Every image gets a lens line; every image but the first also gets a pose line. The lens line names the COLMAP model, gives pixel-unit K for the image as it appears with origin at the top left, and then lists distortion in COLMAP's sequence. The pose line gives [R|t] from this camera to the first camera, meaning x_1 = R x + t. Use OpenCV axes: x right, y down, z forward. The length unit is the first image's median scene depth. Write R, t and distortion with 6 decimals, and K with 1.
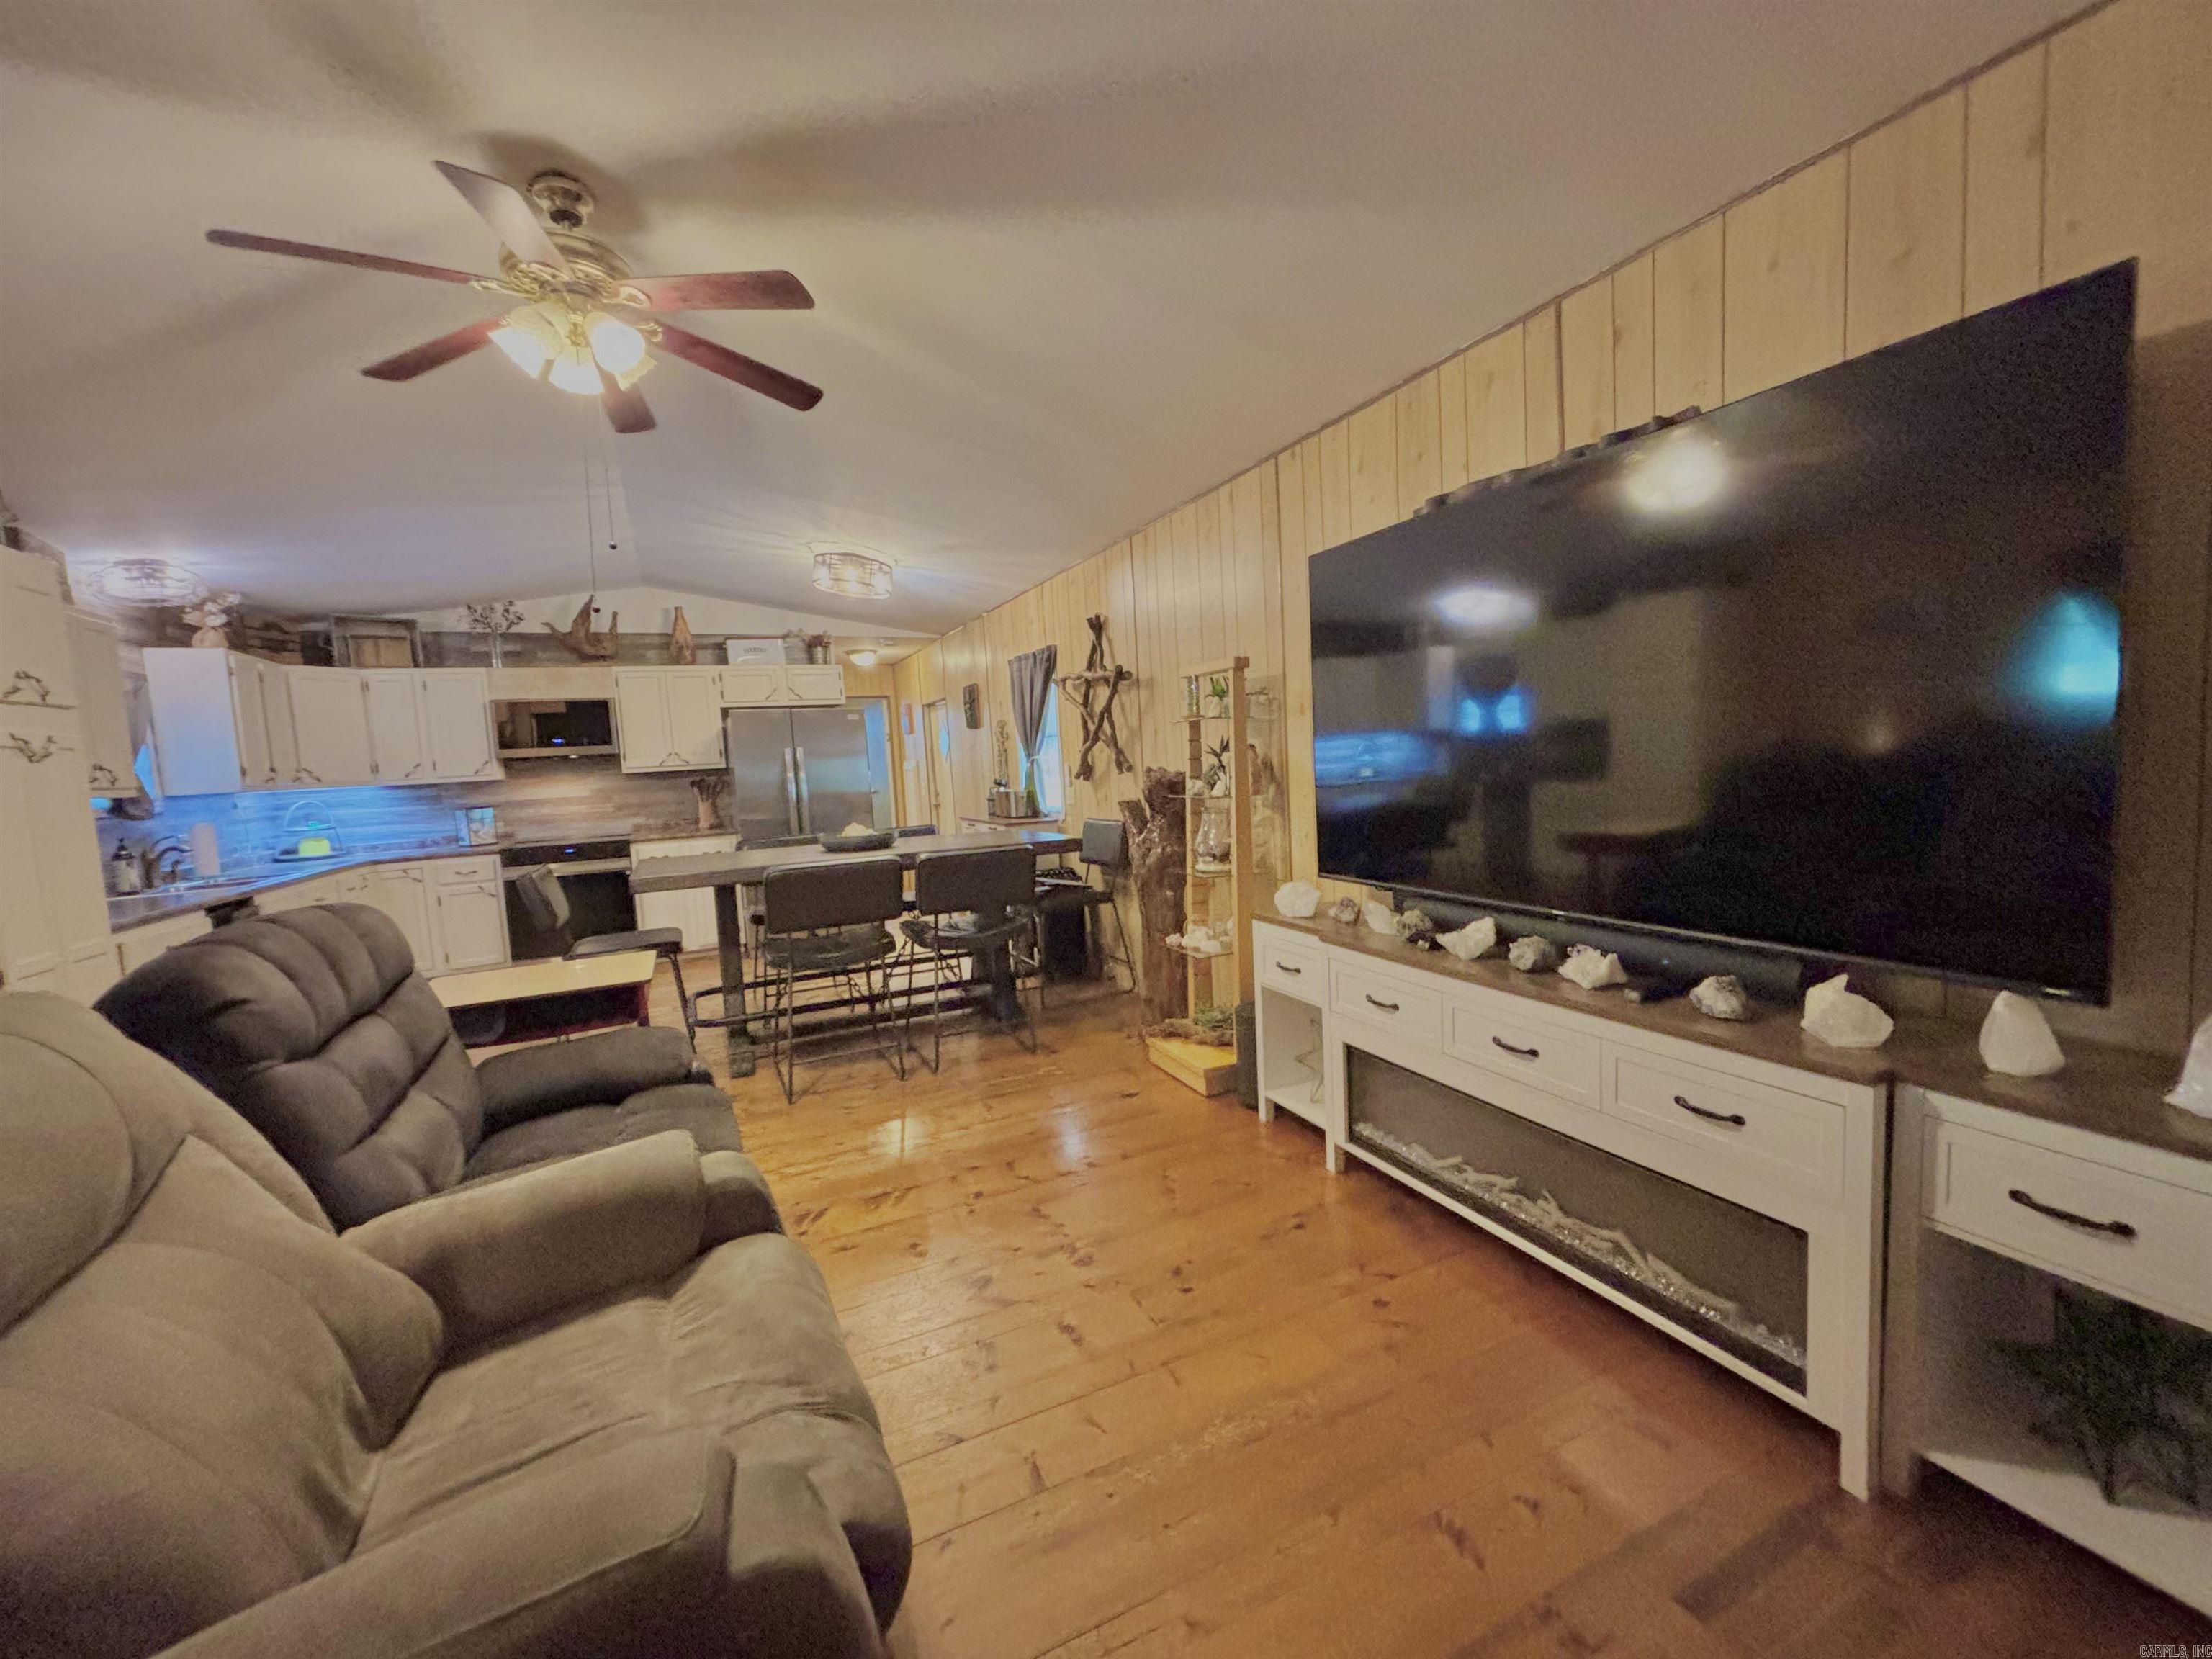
lens RADIAL K [[893.8, 0, 1102.8], [0, 893.8, 835.5], [0, 0, 1]] dist [0.004070, 0.000494]
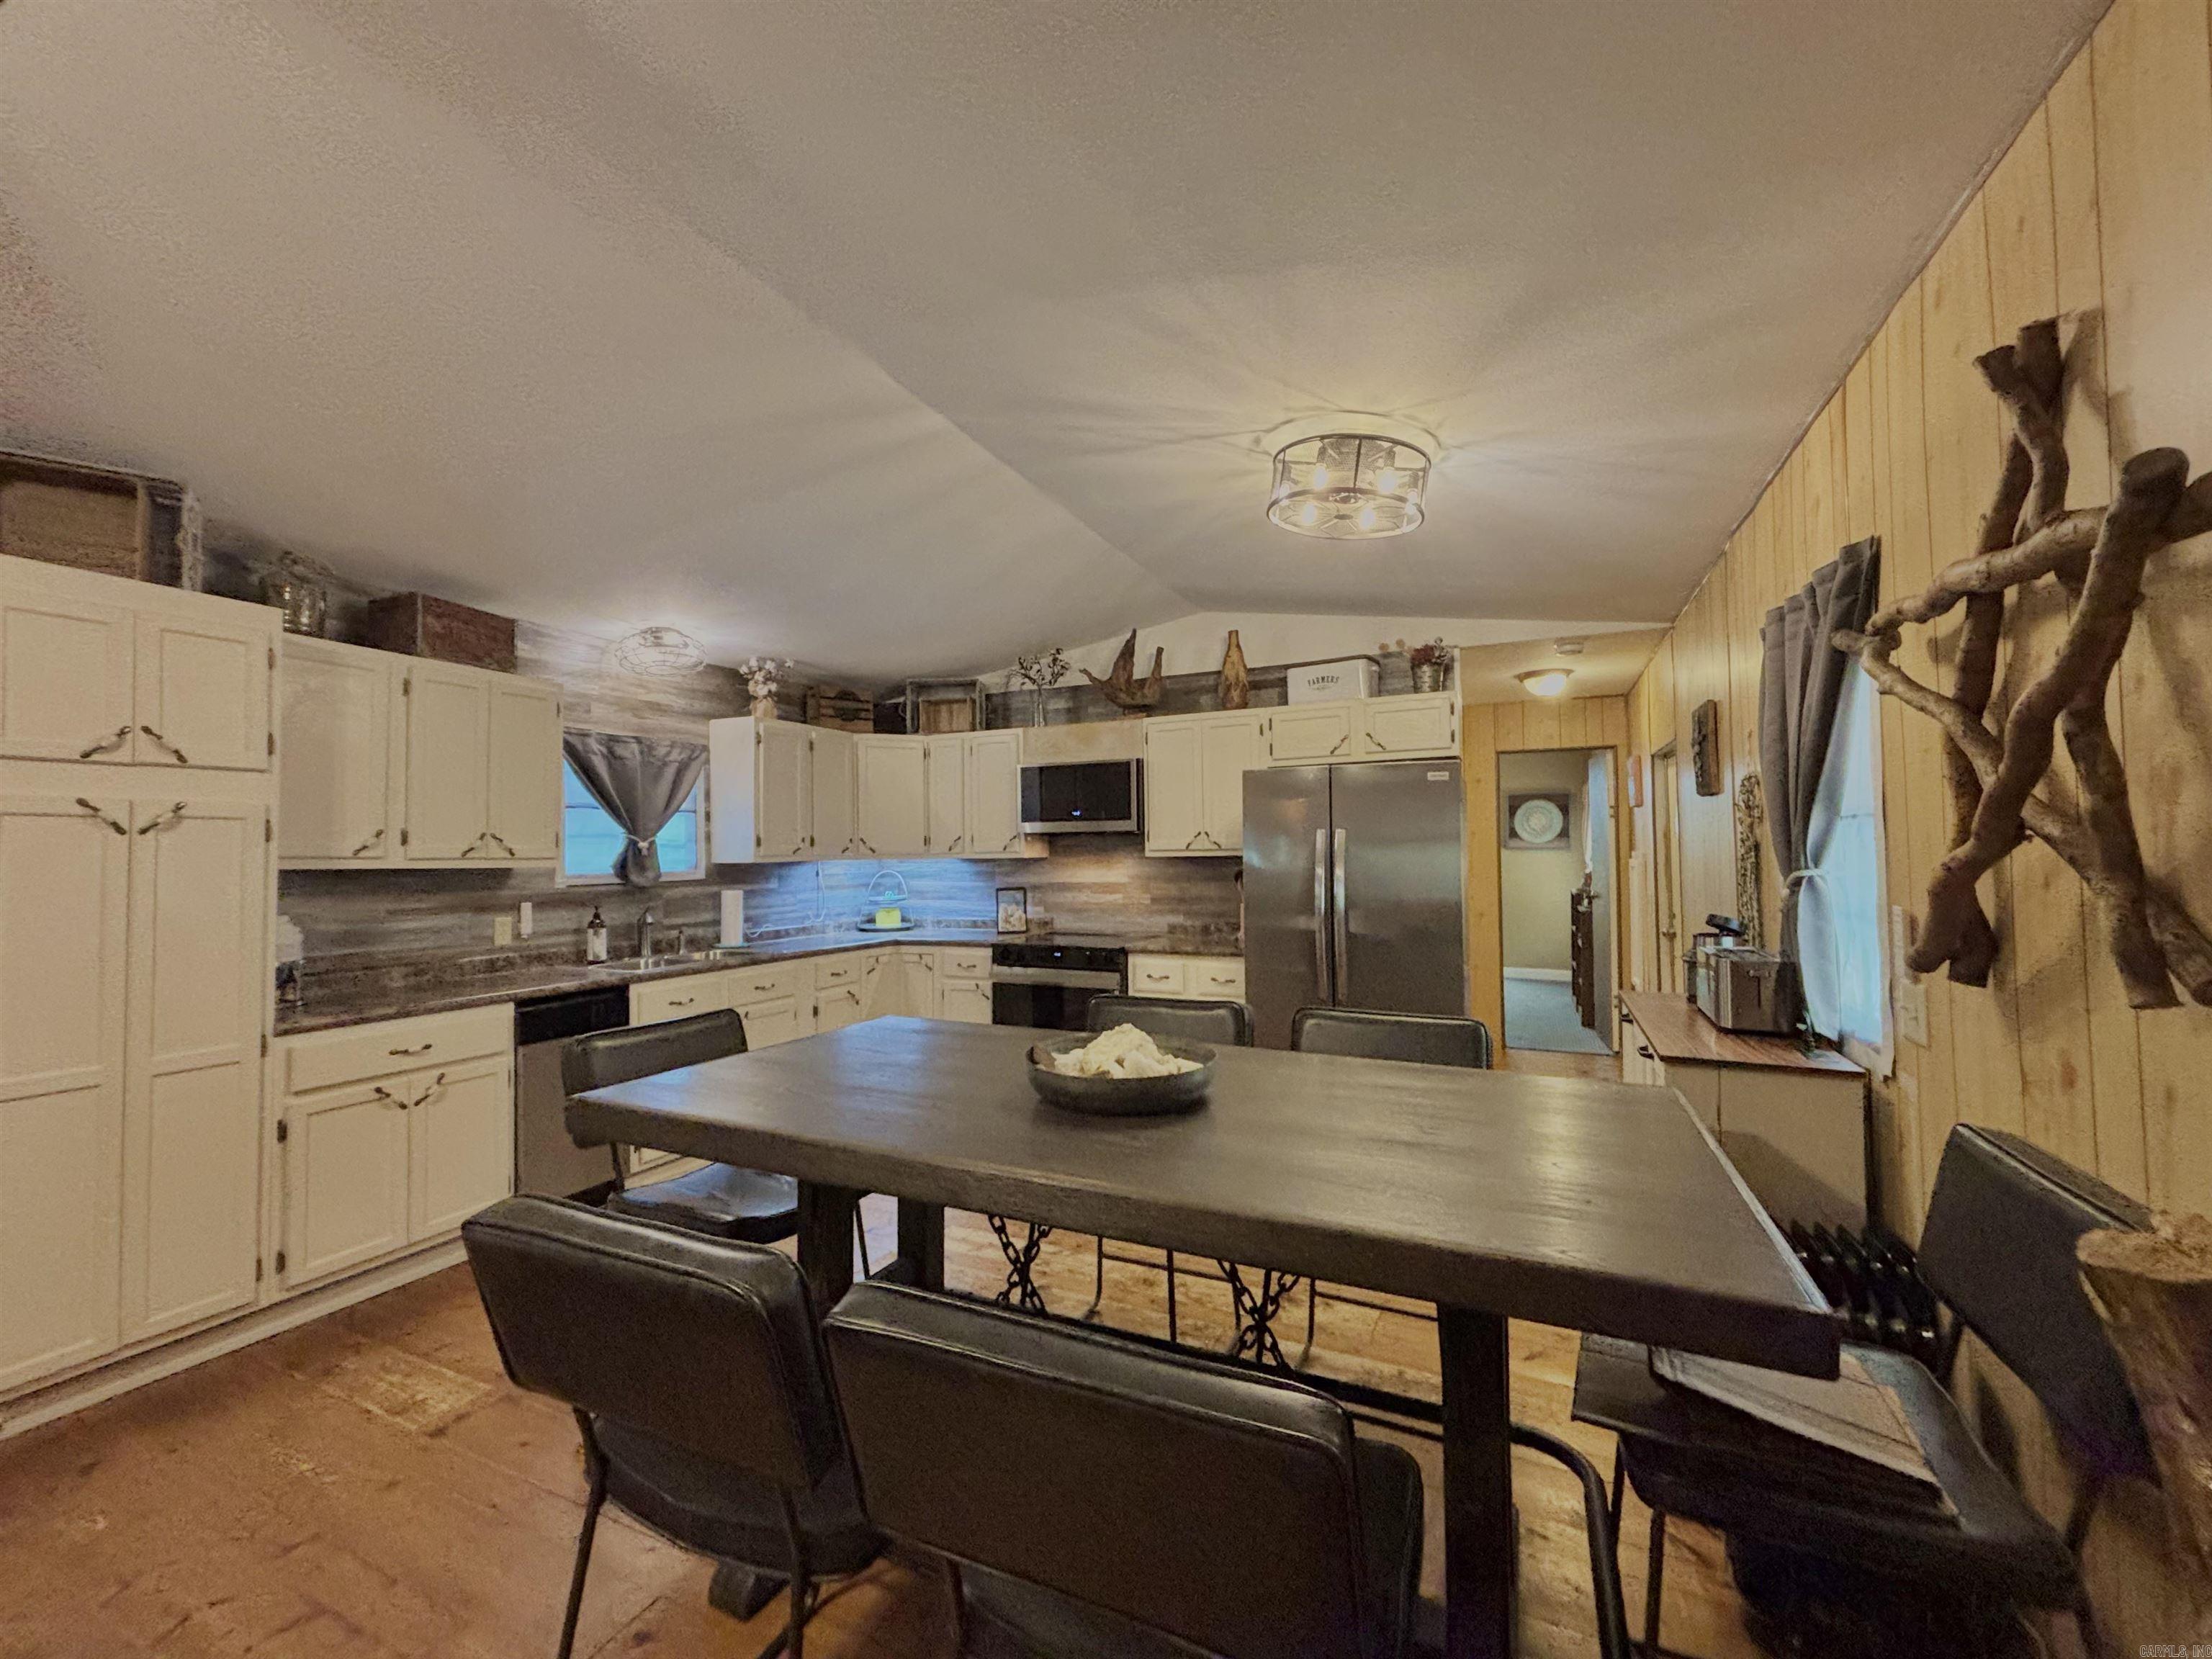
lens RADIAL K [[890.1, 0, 1106.0], [0, 890.1, 829.5], [0, 0, 1]] dist [0.007118, -0.000153]
pose [[0.646998, 0.025863, -0.762053, 0.016353], [-0.092343, 0.994726, -0.044642, -0.063891], [0.756879, 0.099253, 0.645974, 0.558810]]
